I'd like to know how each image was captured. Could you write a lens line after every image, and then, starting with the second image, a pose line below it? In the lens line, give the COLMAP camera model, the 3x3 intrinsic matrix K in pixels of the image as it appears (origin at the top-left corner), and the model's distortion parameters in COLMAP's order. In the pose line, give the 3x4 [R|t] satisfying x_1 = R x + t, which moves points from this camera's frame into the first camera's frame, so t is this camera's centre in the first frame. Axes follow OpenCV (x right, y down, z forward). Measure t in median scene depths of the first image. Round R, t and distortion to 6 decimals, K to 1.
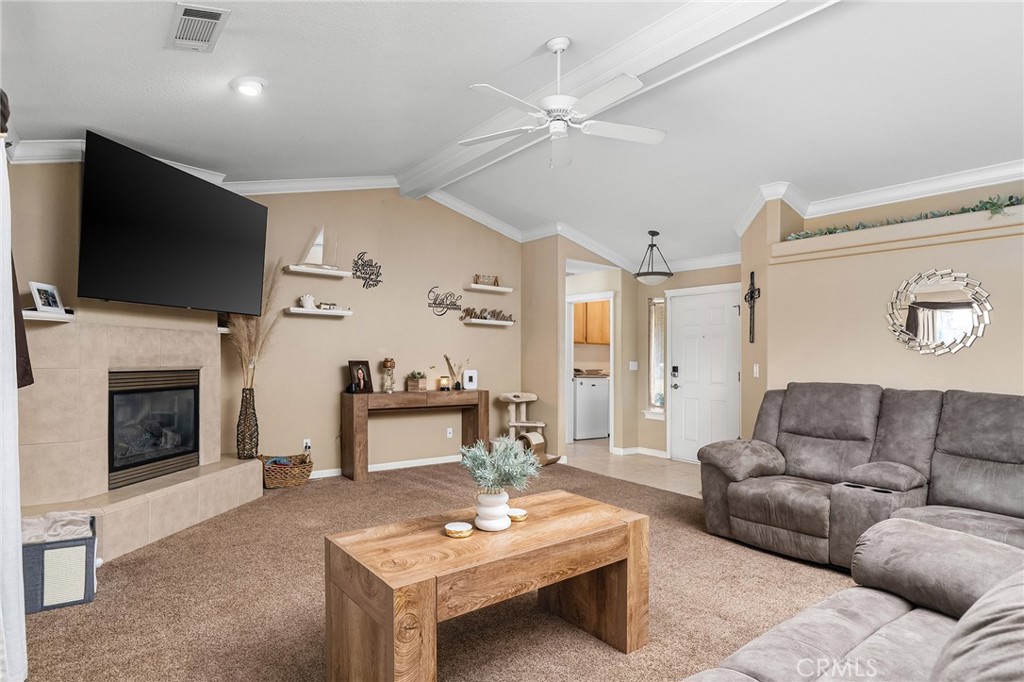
lens RADIAL K [[535.0, 0, 504.1], [0, 535.0, 363.9], [0, 0, 1]] dist [-0.002483, 0.000467]
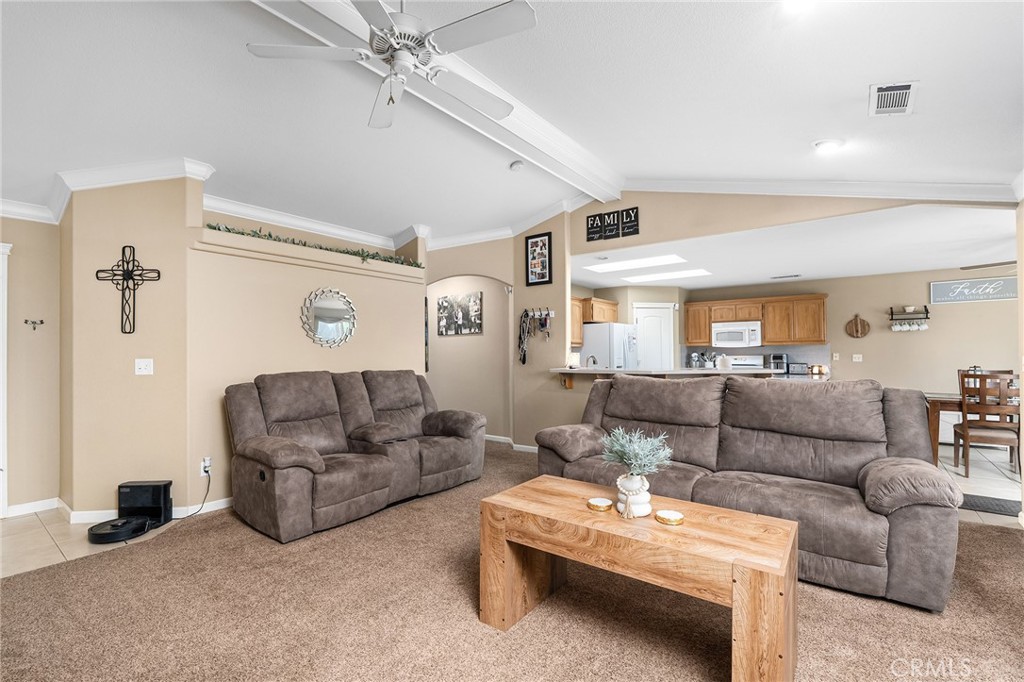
lens RADIAL K [[452.1, 0, 511.3], [0, 452.1, 347.0], [0, 0, 1]] dist [-0.004307, -0.001099]
pose [[-0.265405, -0.005779, 0.964120, -0.350767], [0.015527, 0.999827, 0.010267, -0.017313], [-0.964012, 0.017695, -0.265270, 0.622874]]
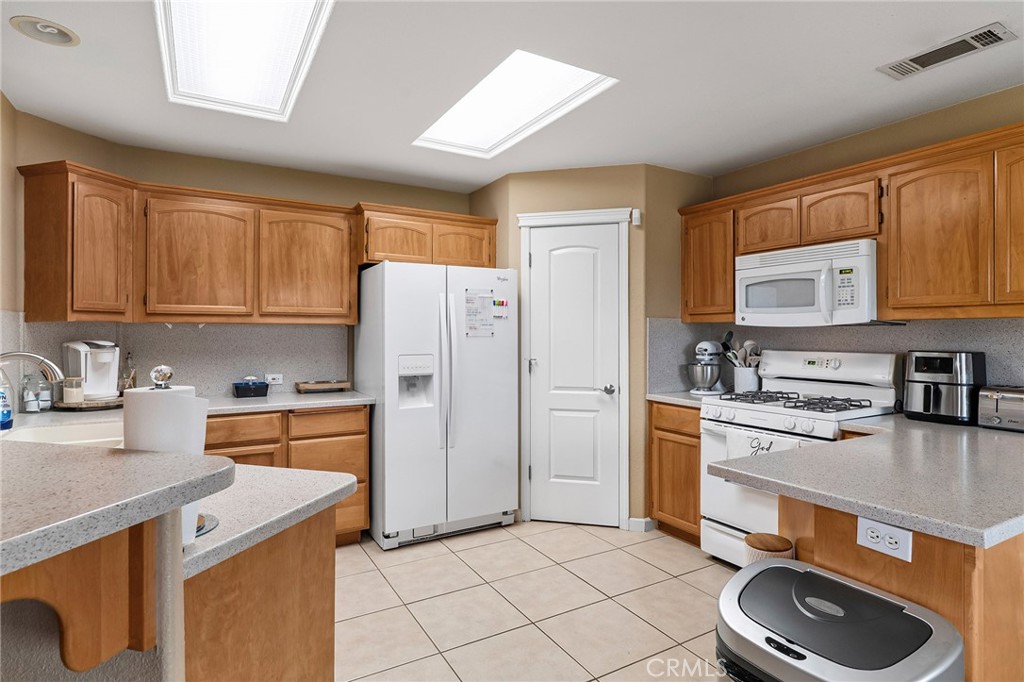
lens RADIAL K [[535.0, 0, 512.9], [0, 535.0, 333.1], [0, 0, 1]] dist [-0.002483, 0.000467]
pose [[0.118933, -0.020570, 0.992689, 0.320619], [0.016317, 0.999691, 0.018760, 0.002516], [-0.992768, 0.013967, 0.119231, -0.300751]]
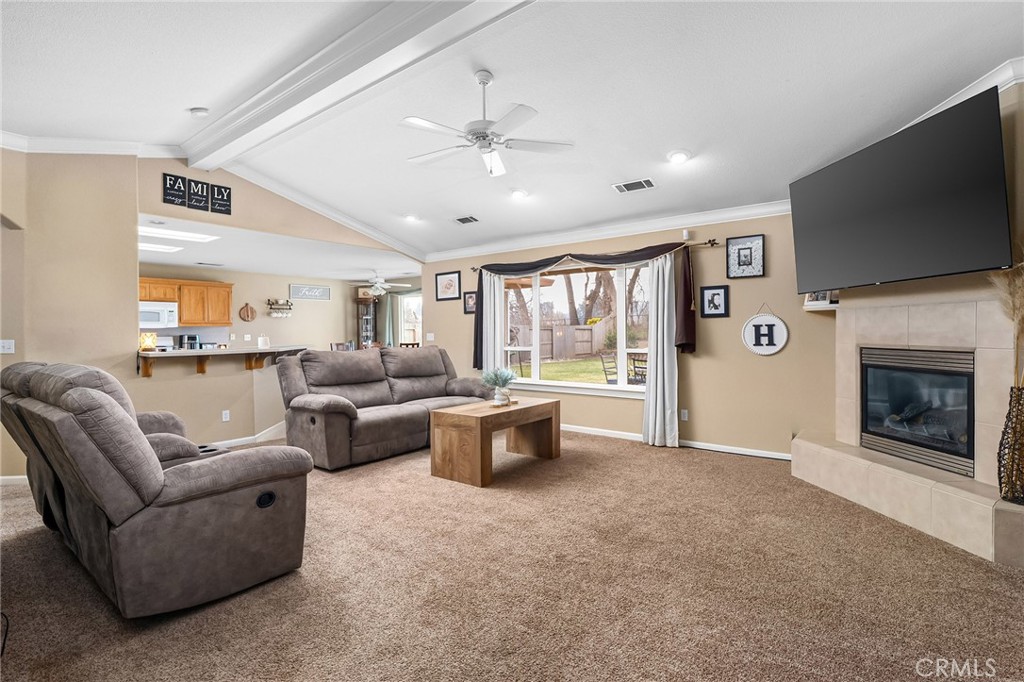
lens RADIAL K [[484.0, 0, 514.8], [0, 484.0, 337.4], [0, 0, 1]] dist [-0.005690, -0.000434]
pose [[-0.966683, -0.007419, -0.255869, 0.202976], [-0.014559, 0.999555, 0.026023, -0.016515], [0.255562, 0.028881, -0.966361, 1.300055]]
